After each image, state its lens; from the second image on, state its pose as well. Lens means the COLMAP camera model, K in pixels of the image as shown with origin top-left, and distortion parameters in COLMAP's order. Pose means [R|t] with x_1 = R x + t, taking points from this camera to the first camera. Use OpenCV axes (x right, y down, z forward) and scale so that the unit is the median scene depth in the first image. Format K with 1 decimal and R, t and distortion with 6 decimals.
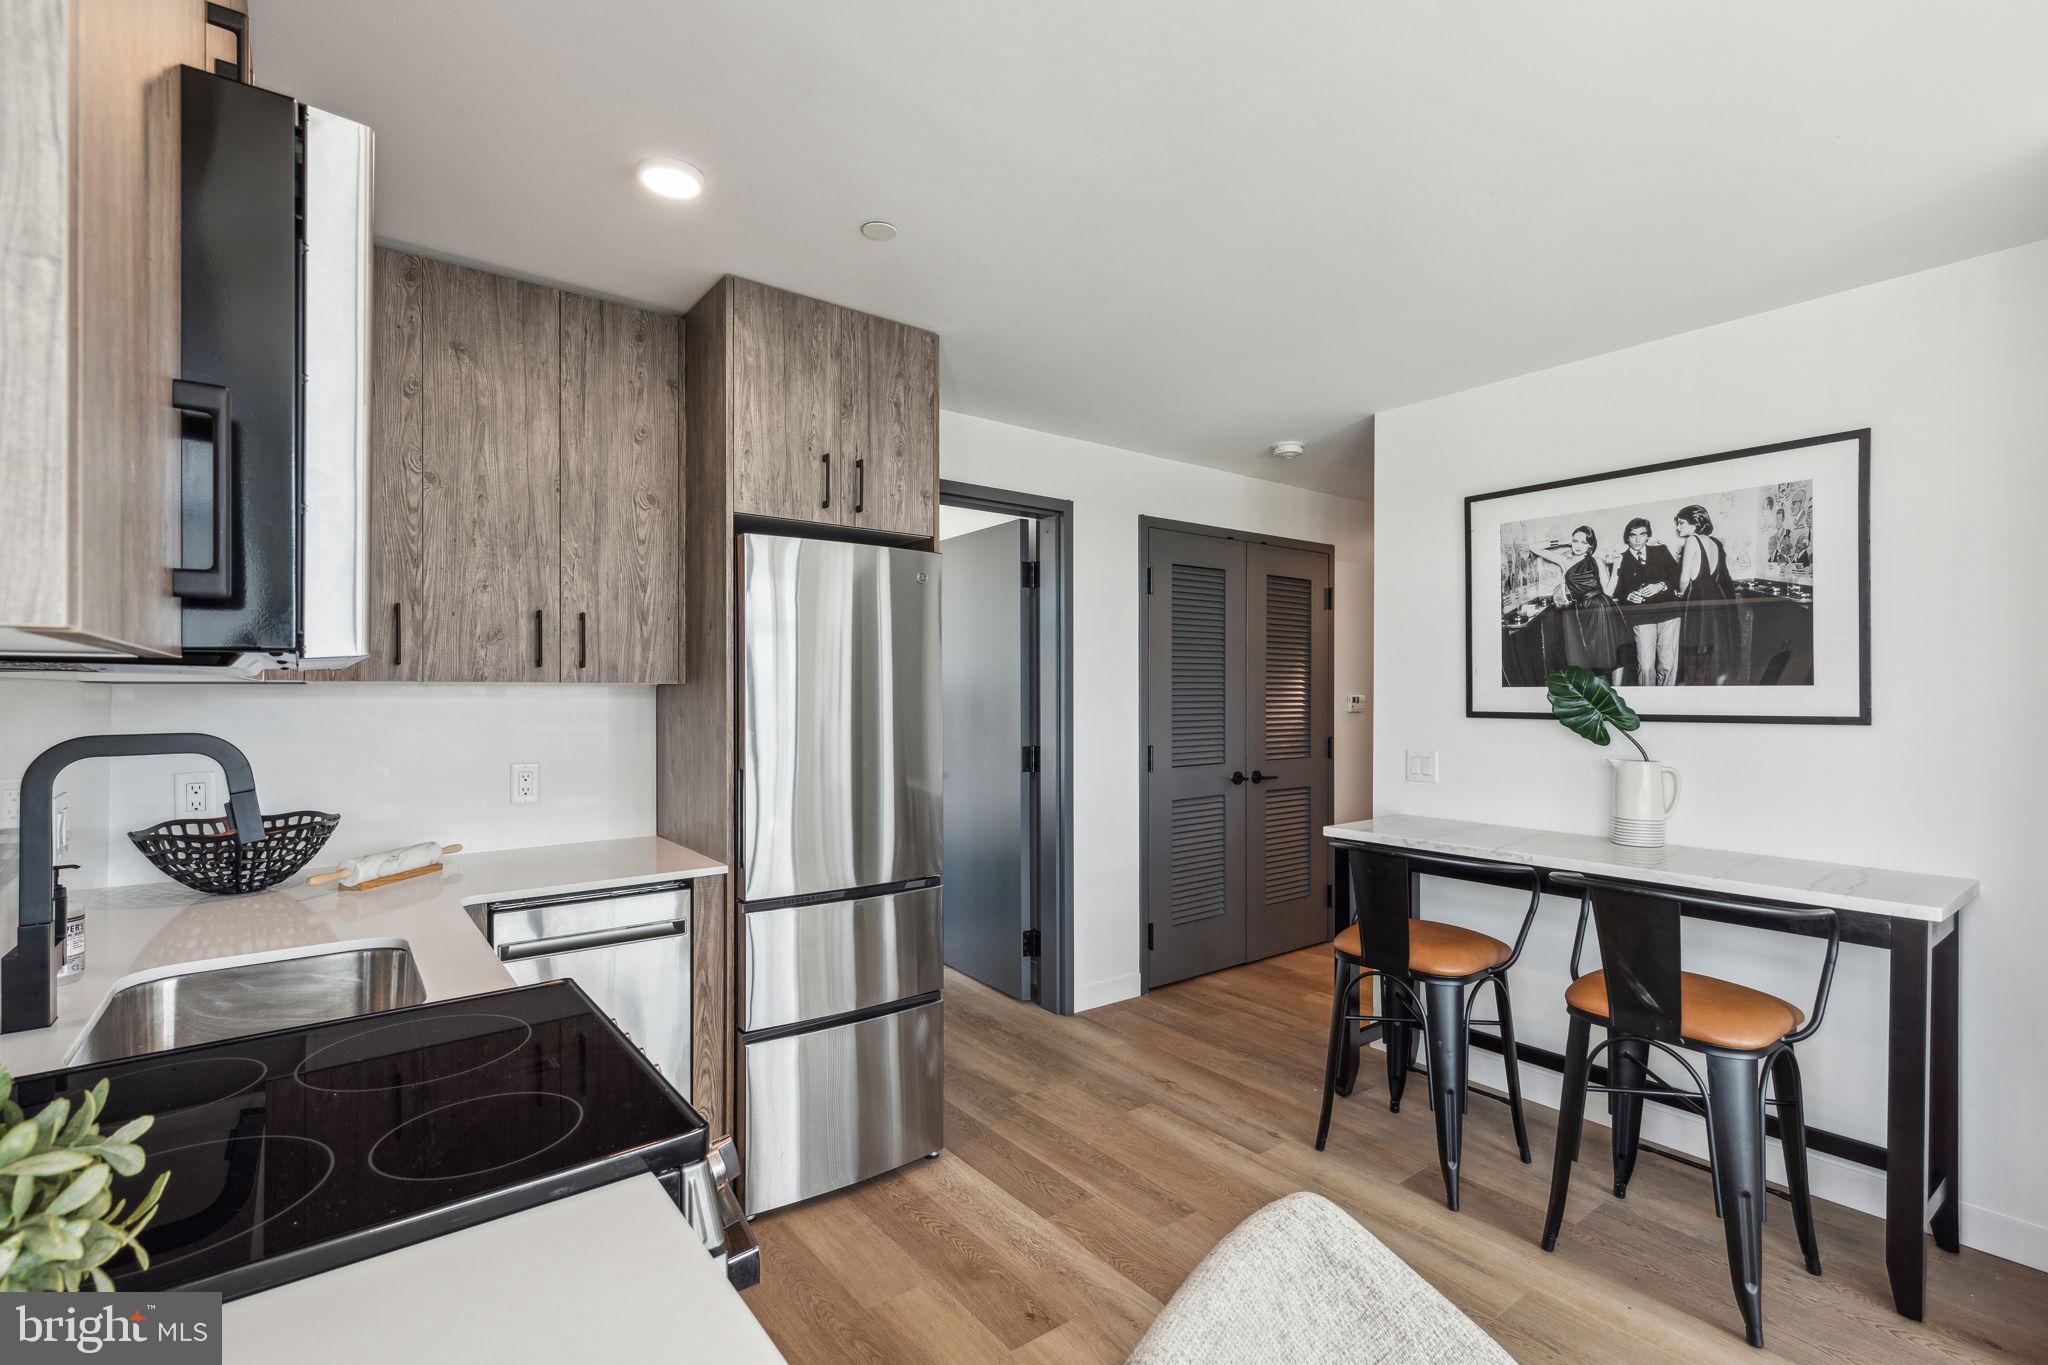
lens RADIAL K [[934.1, 0, 1024.0], [0, 934.1, 682.5], [0, 0, 1]] dist [0.002780, -0.000446]
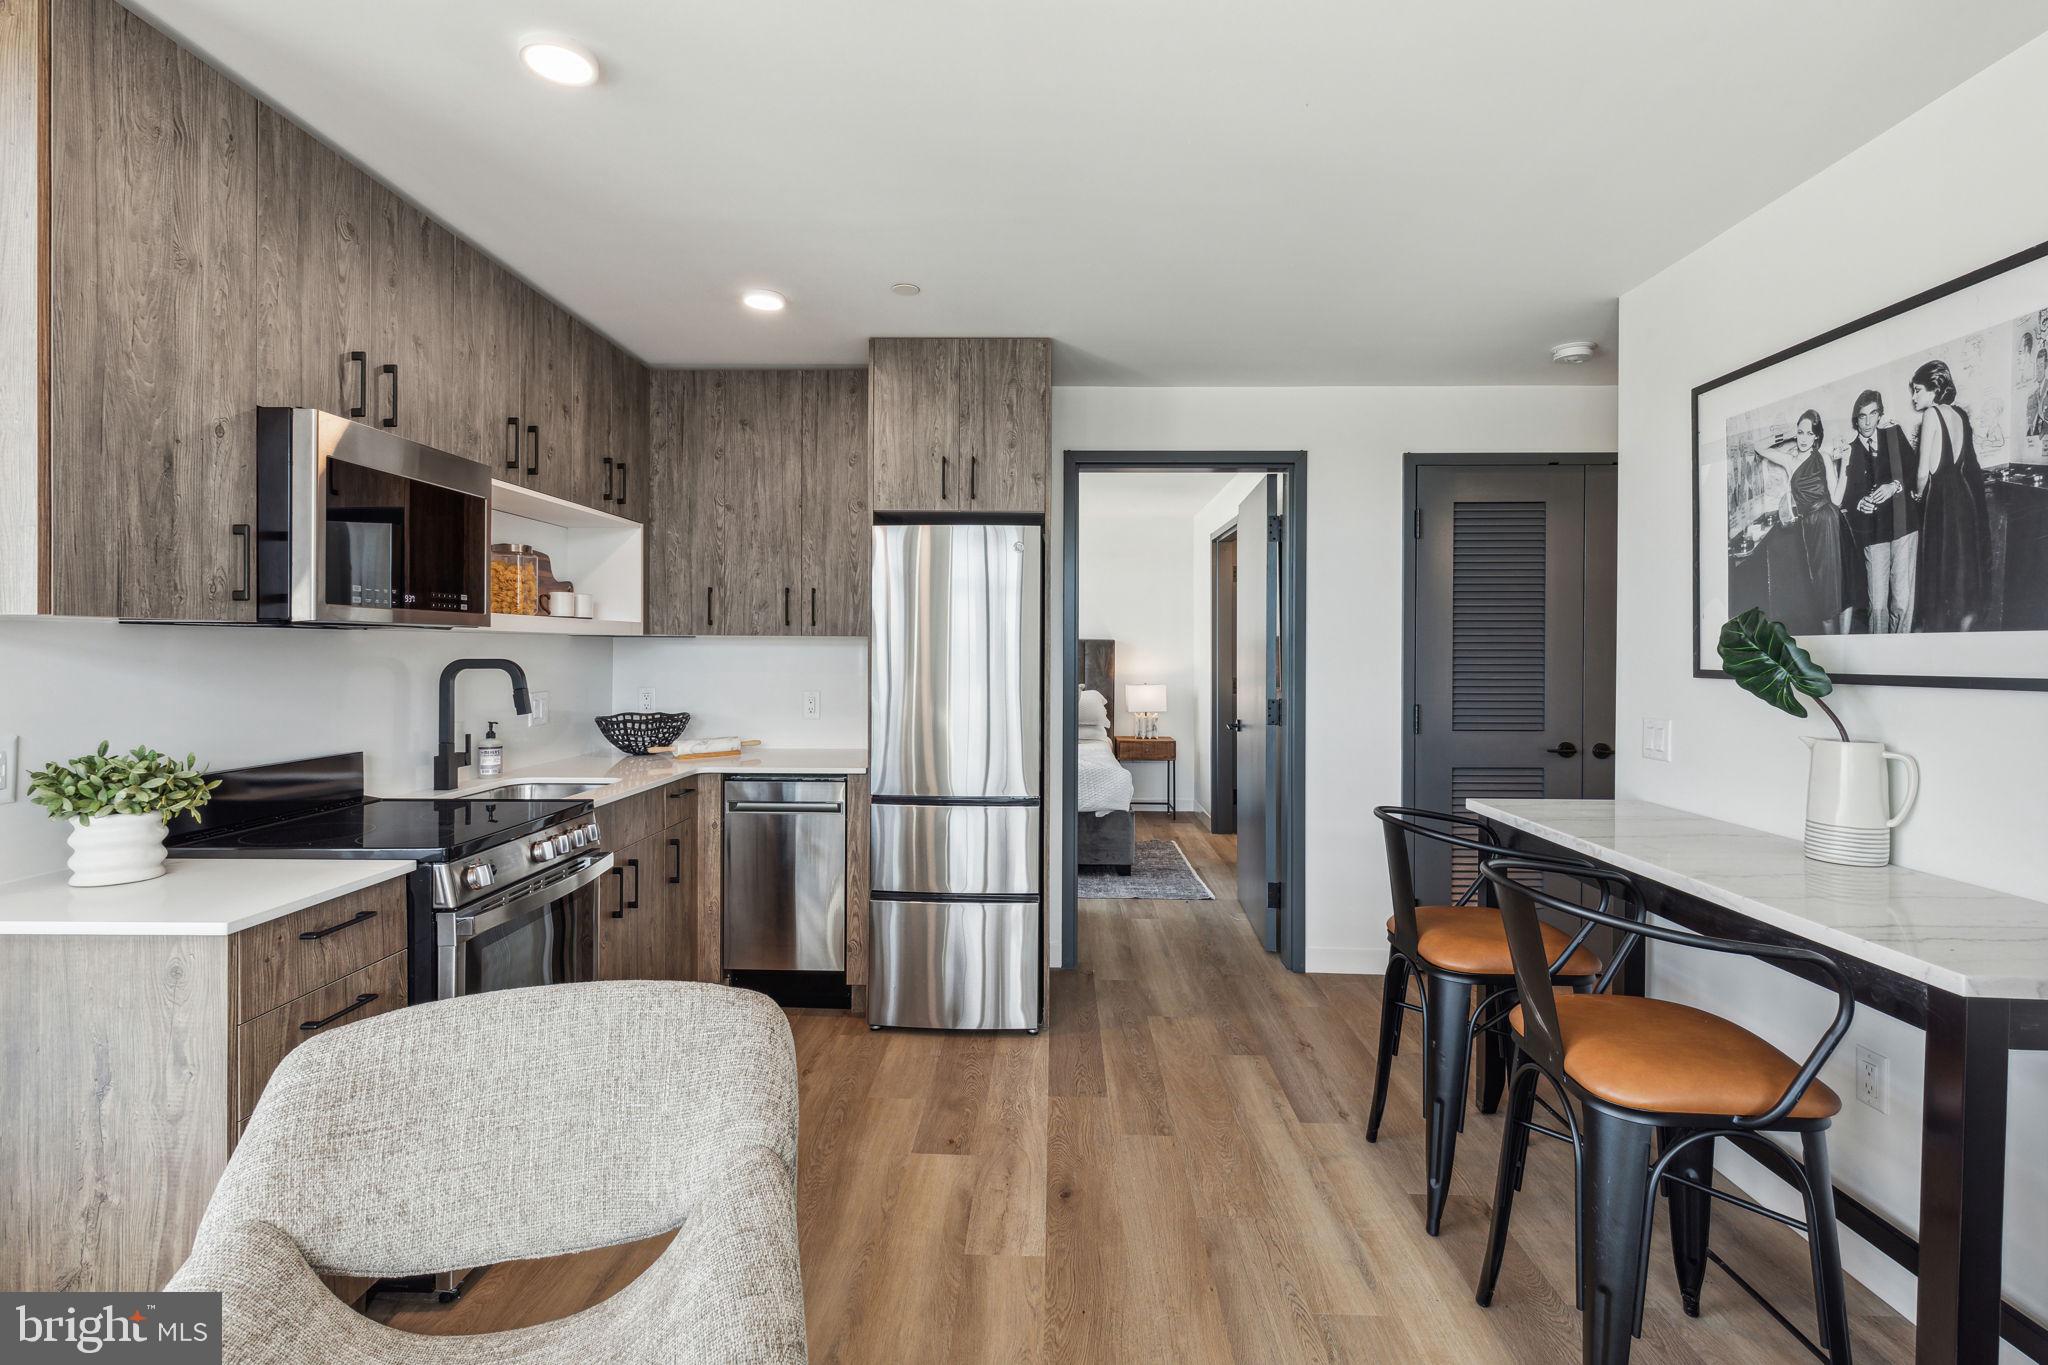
lens RADIAL K [[936.7, 0, 1023.9], [0, 936.7, 642.2], [0, 0, 1]] dist [0.001556, -0.000291]
pose [[0.770609, -0.001375, -0.637307, 0.649787], [0.000944, 0.999999, -0.001016, 0.010668], [0.637307, 0.000182, 0.770610, 0.074368]]
